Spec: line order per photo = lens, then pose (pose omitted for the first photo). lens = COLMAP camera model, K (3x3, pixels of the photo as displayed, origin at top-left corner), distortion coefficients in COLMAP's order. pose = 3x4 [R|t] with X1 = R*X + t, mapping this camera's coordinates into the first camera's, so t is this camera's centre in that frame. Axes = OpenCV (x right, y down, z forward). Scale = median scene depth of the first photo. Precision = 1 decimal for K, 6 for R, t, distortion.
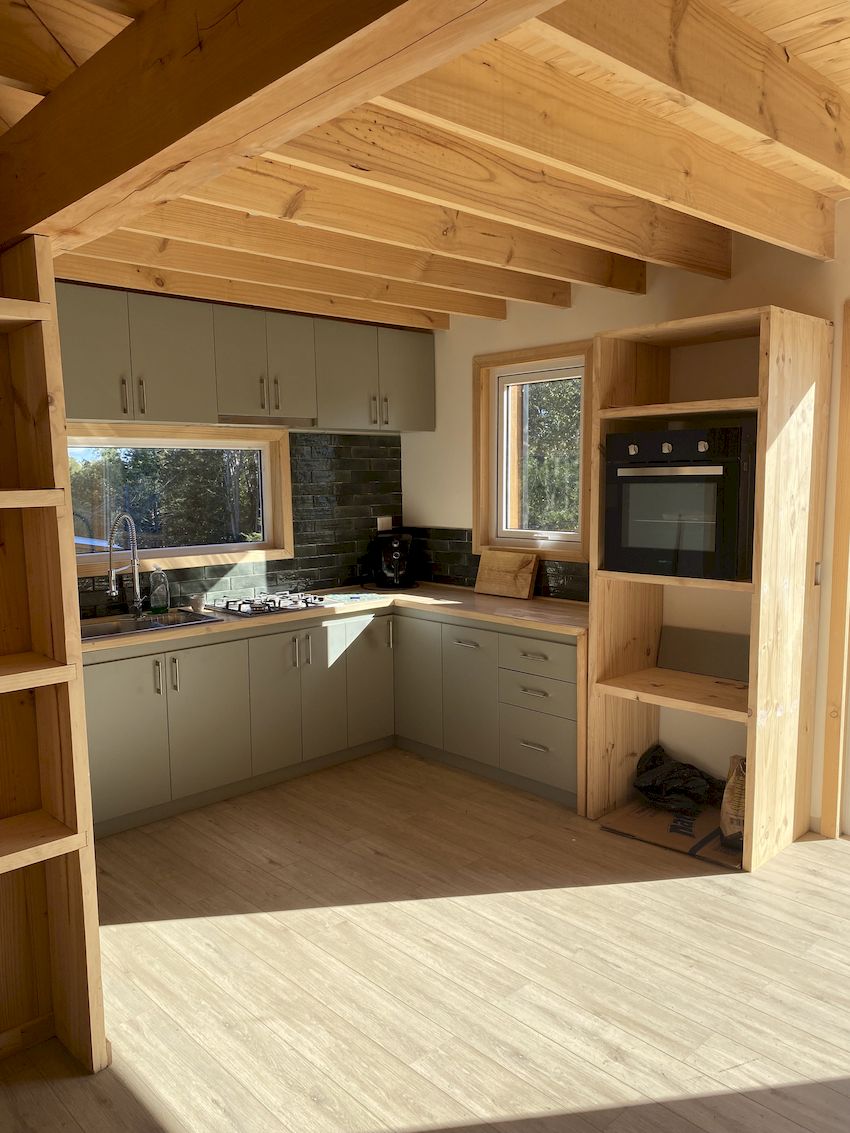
lens RADIAL K [[867.1, 0, 421.1], [0, 867.1, 570.4], [0, 0, 1]] dist [0.022234, -0.030368]
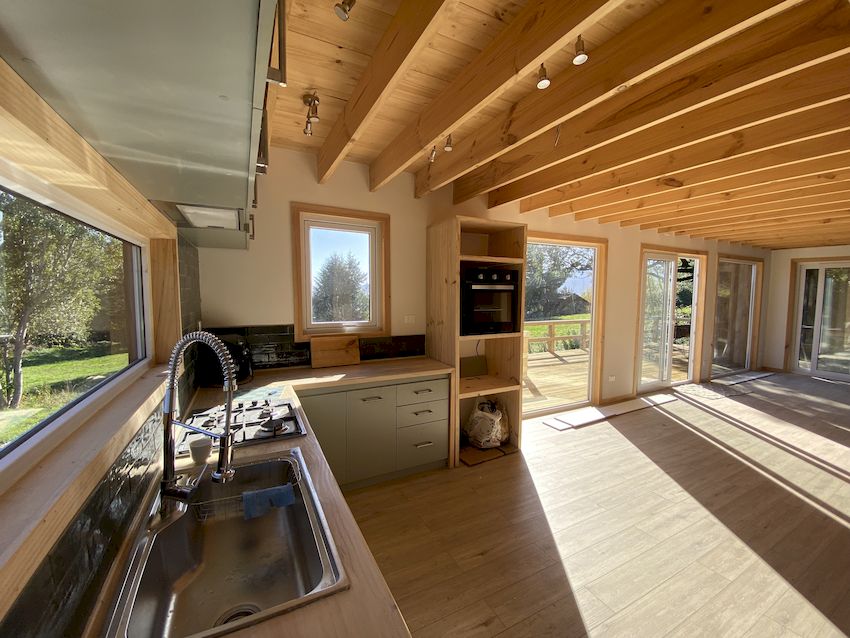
lens RADIAL K [[343.5, 0, 427.3], [0, 343.5, 318.0], [0, 0, 1]] dist [-0.019682, -0.000811]
pose [[0.286628, -0.063654, 0.955925, -0.590779], [0.092473, 0.994970, 0.038526, -0.085258], [-0.953569, 0.077355, 0.291072, 0.911652]]
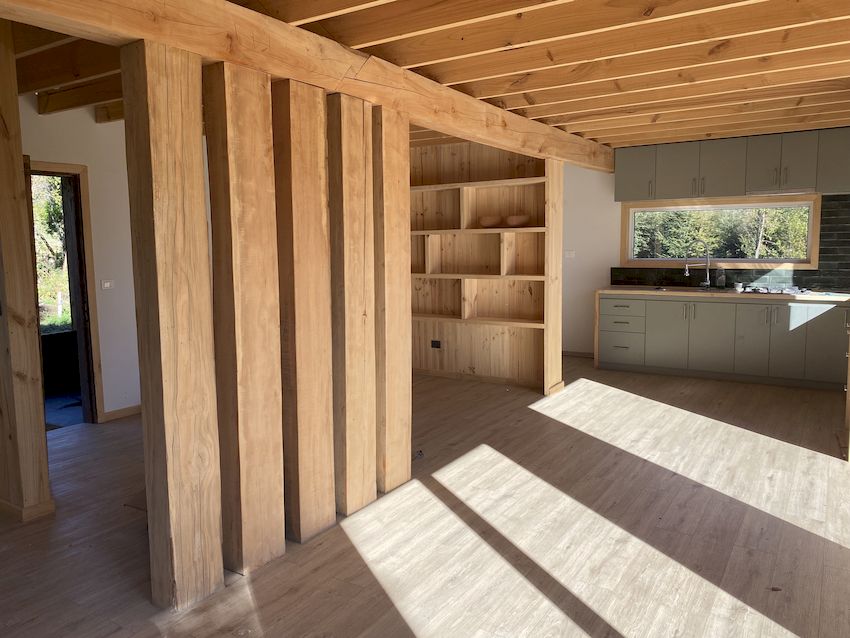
lens RADIAL K [[650.5, 0, 424.4], [0, 650.5, 315.1], [0, 0, 1]] dist [0.022234, -0.030368]
pose [[0.262940, 0.131185, -0.955852, 1.286251], [-0.088733, 0.989802, 0.111435, 0.000065], [0.960723, 0.055515, 0.271899, -0.134816]]
